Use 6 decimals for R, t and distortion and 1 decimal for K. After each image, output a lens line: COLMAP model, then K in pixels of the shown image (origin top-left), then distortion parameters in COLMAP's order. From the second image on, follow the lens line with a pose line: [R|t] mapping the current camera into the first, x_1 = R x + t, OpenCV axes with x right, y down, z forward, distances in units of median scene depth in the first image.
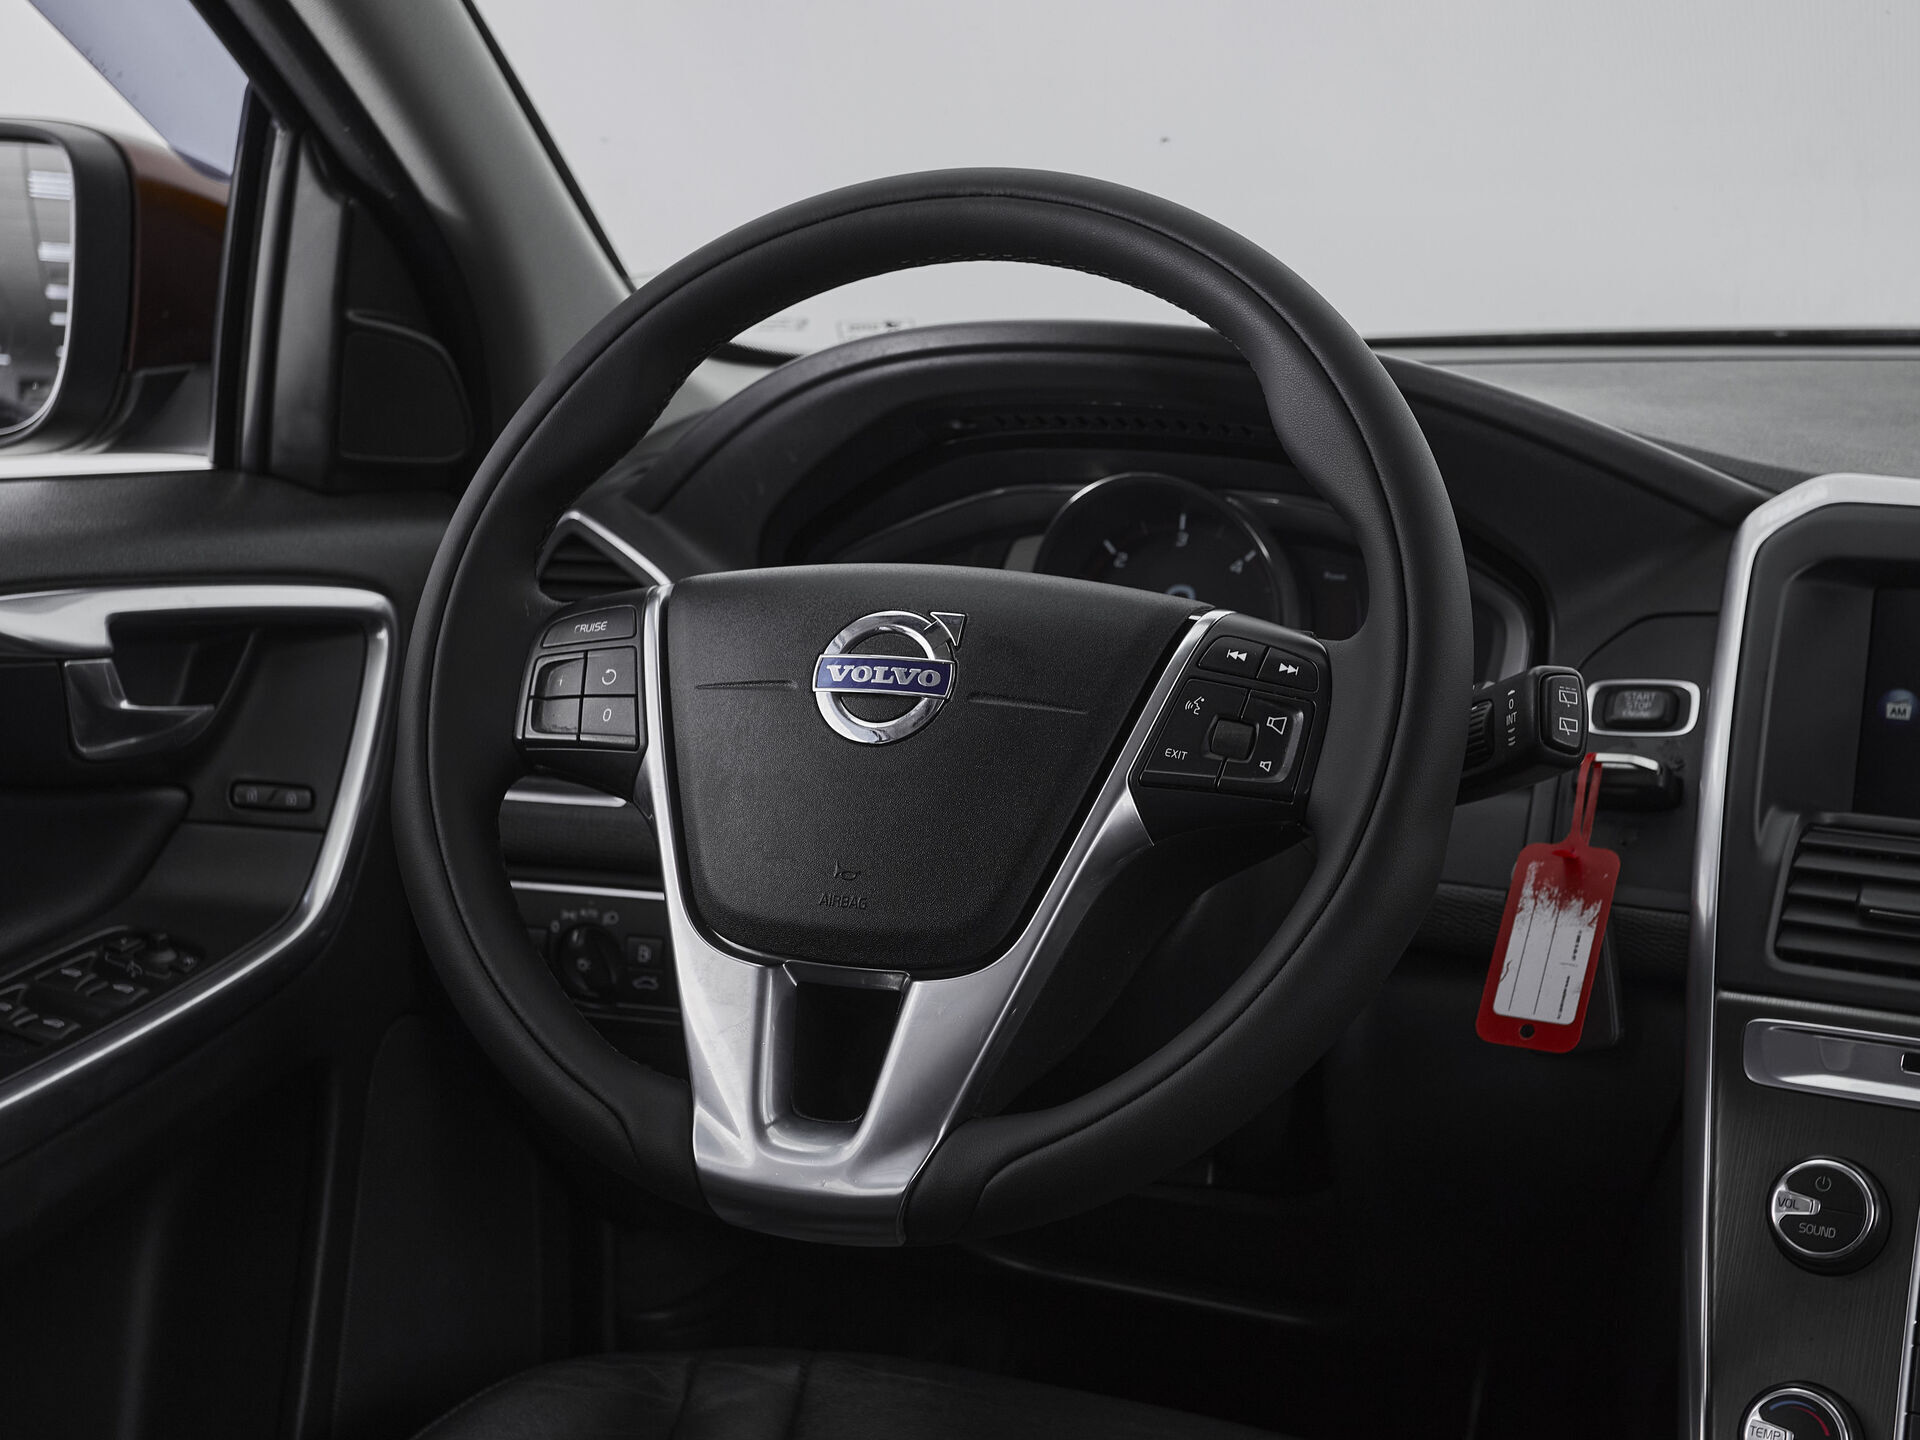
lens RADIAL K [[2779.0, 0, 925.9], [0, 2779.0, 706.8], [0, 0, 1]] dist [0.020690, 0.104300]
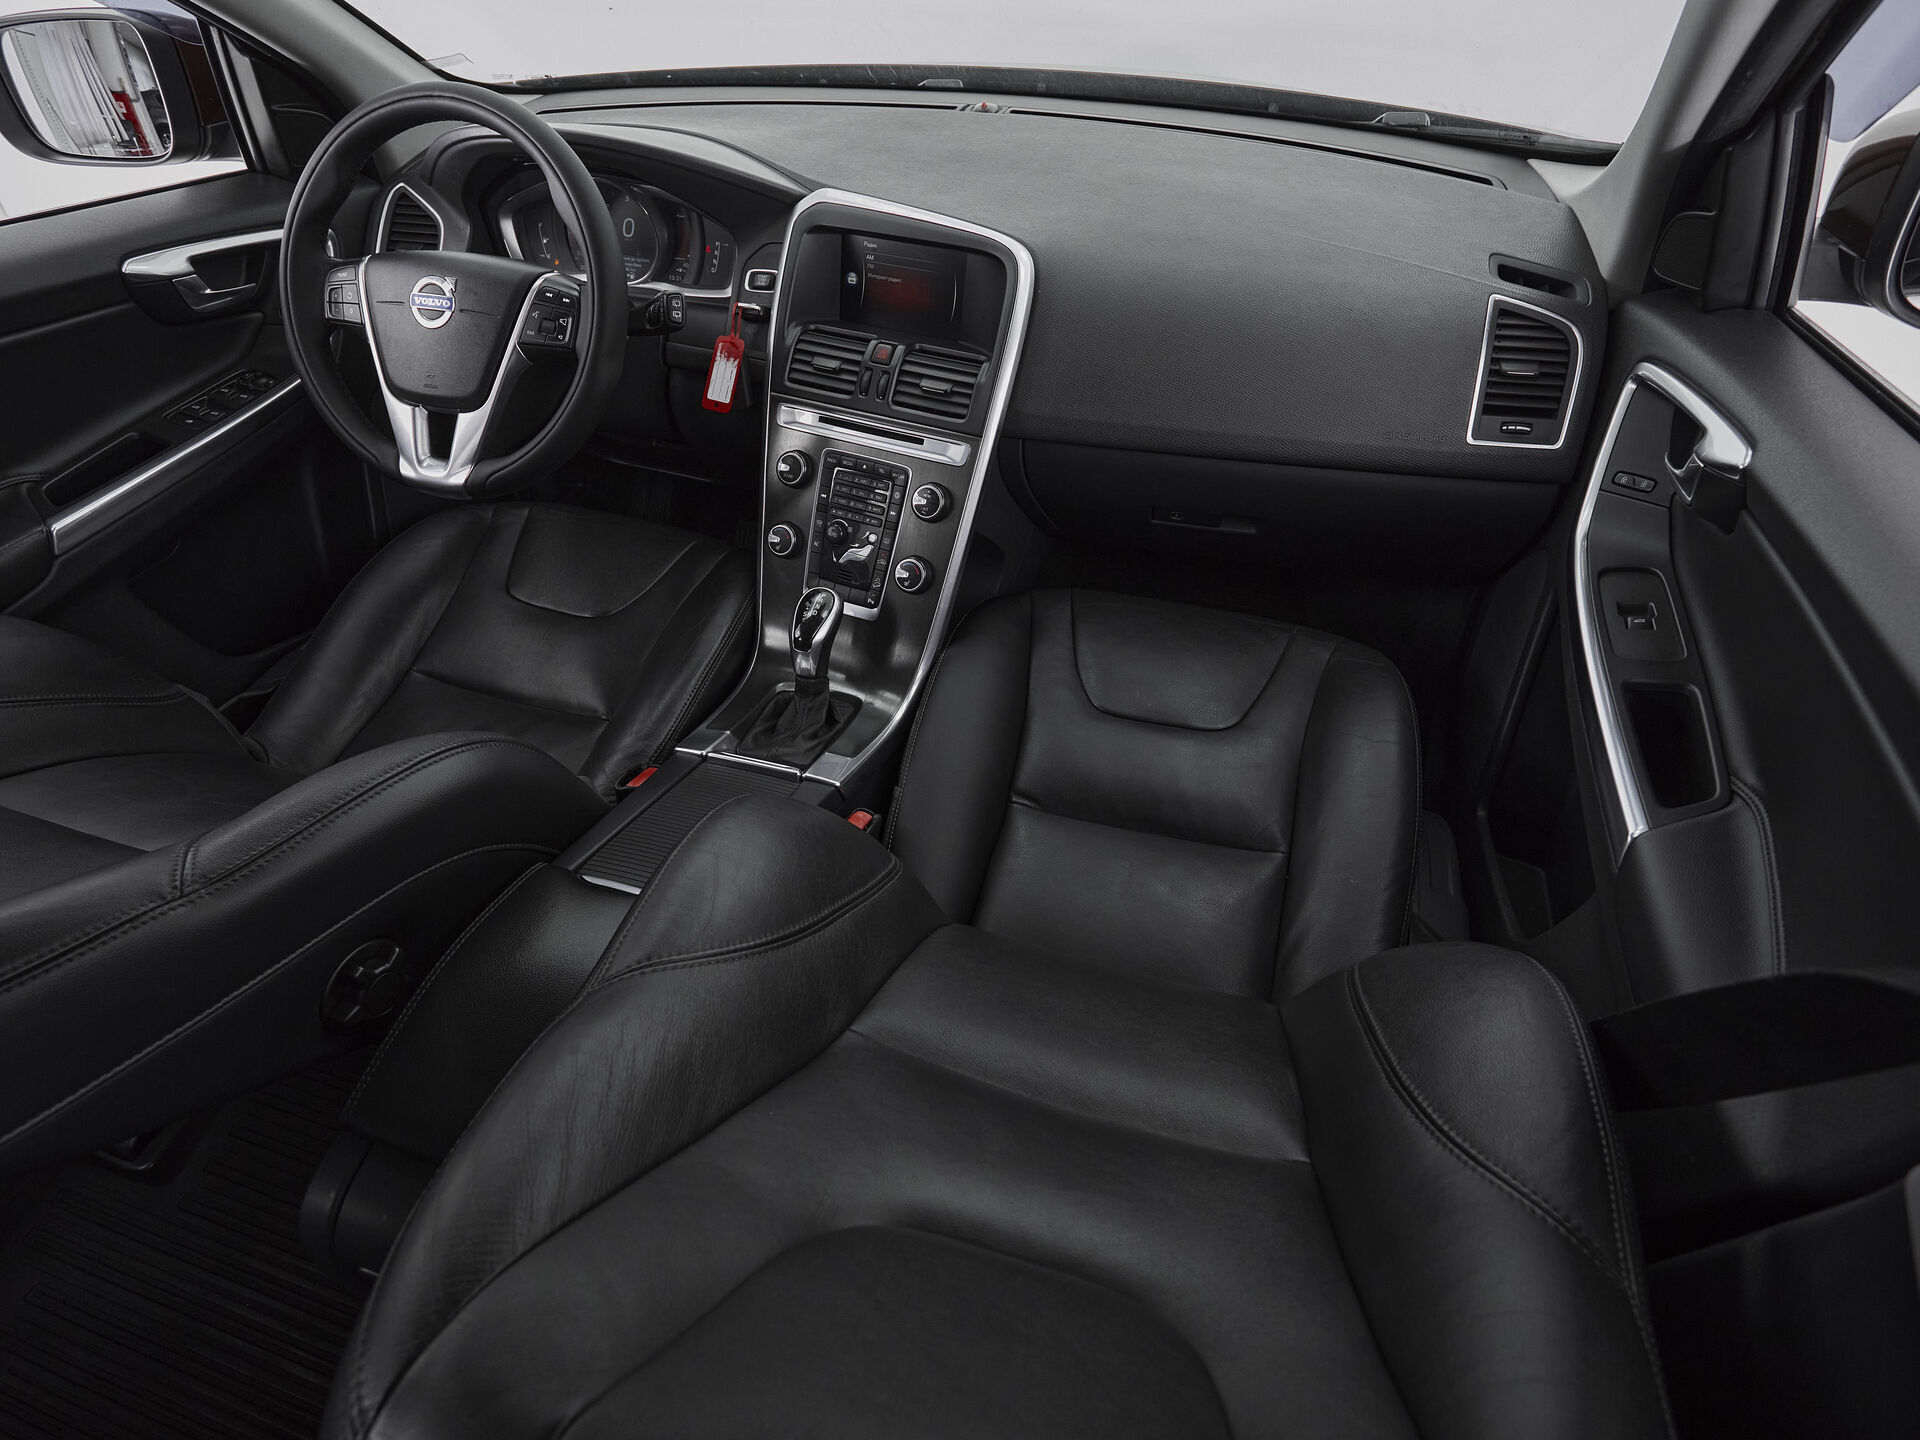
lens RADIAL K [[1061.7, 0, 960.0], [0, 1061.7, 720.0], [0, 0, 1]] dist [-0.004226, 0.000161]
pose [[0.996952, -0.046808, 0.062414, 0.397586], [0.009396, 0.866234, 0.499549, -0.161819], [-0.077448, -0.497440, 0.864034, -0.185094]]
